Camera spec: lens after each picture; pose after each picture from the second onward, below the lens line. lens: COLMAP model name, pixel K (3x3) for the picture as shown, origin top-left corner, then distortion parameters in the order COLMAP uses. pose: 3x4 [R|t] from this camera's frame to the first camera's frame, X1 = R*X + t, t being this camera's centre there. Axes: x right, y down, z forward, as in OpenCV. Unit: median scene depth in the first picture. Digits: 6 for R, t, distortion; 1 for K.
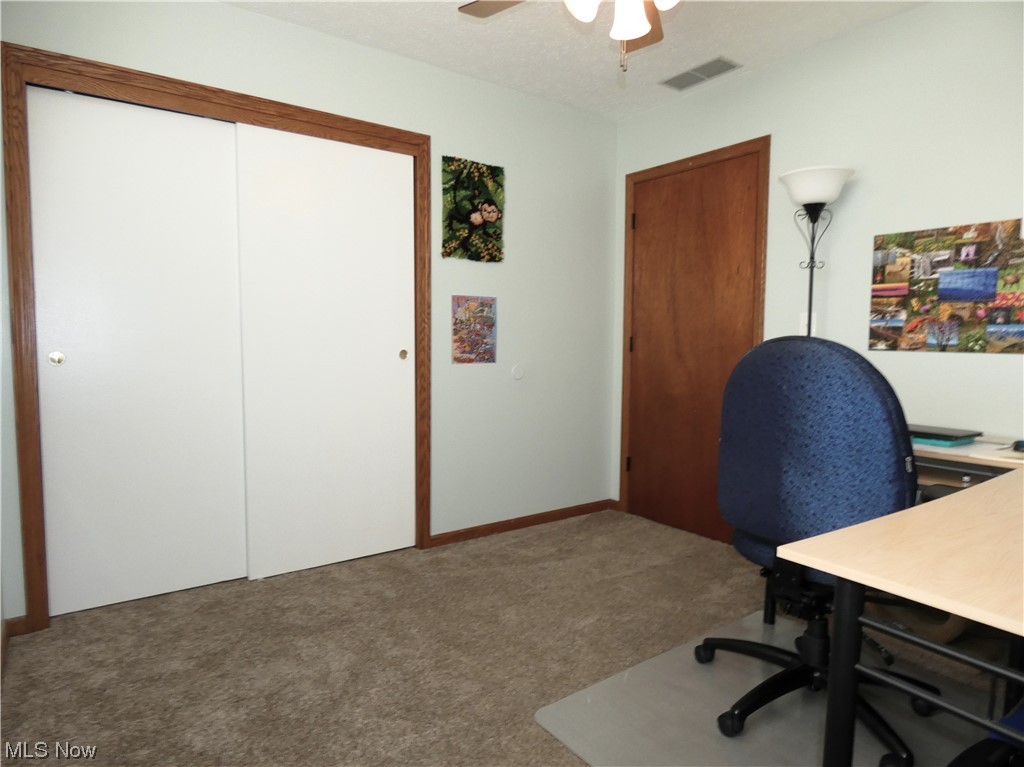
lens RADIAL K [[617.1, 0, 512.0], [0, 617.1, 384.5], [0, 0, 1]] dist [-0.010934, 0.005604]
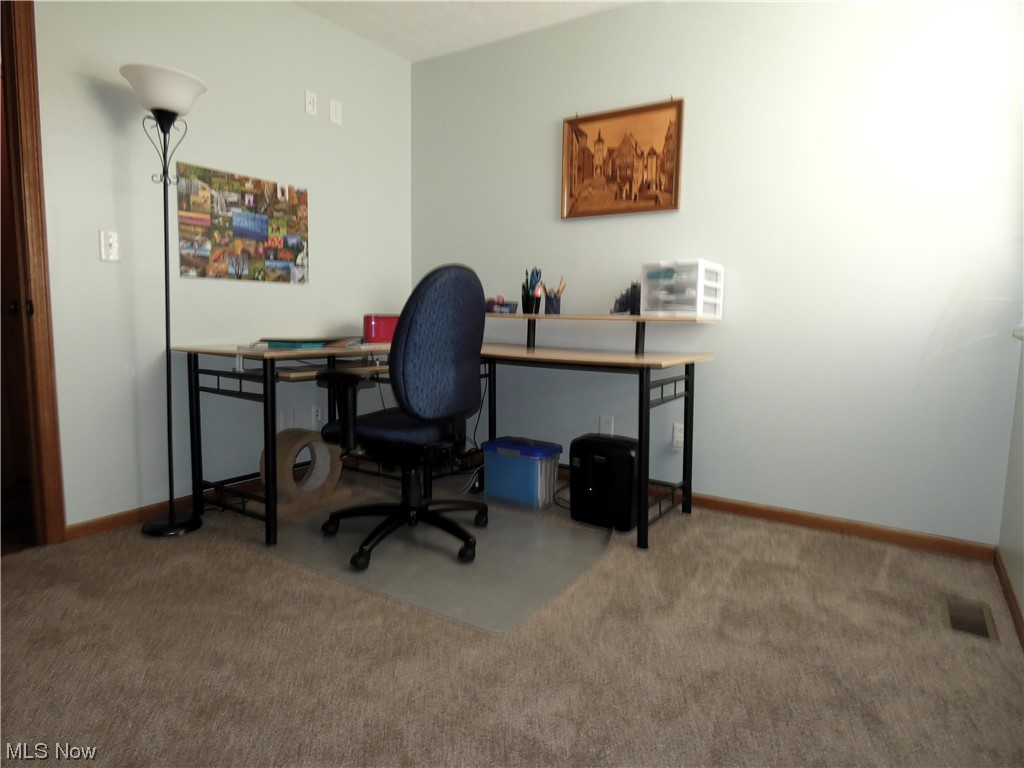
lens RADIAL K [[617.1, 0, 512.1], [0, 617.1, 388.6], [0, 0, 1]] dist [-0.010934, 0.005604]
pose [[-0.370663, -0.133504, 0.919122, -0.628626], [0.047640, 0.985579, 0.162369, -0.014101], [-0.927545, 0.103971, -0.358958, 0.954865]]
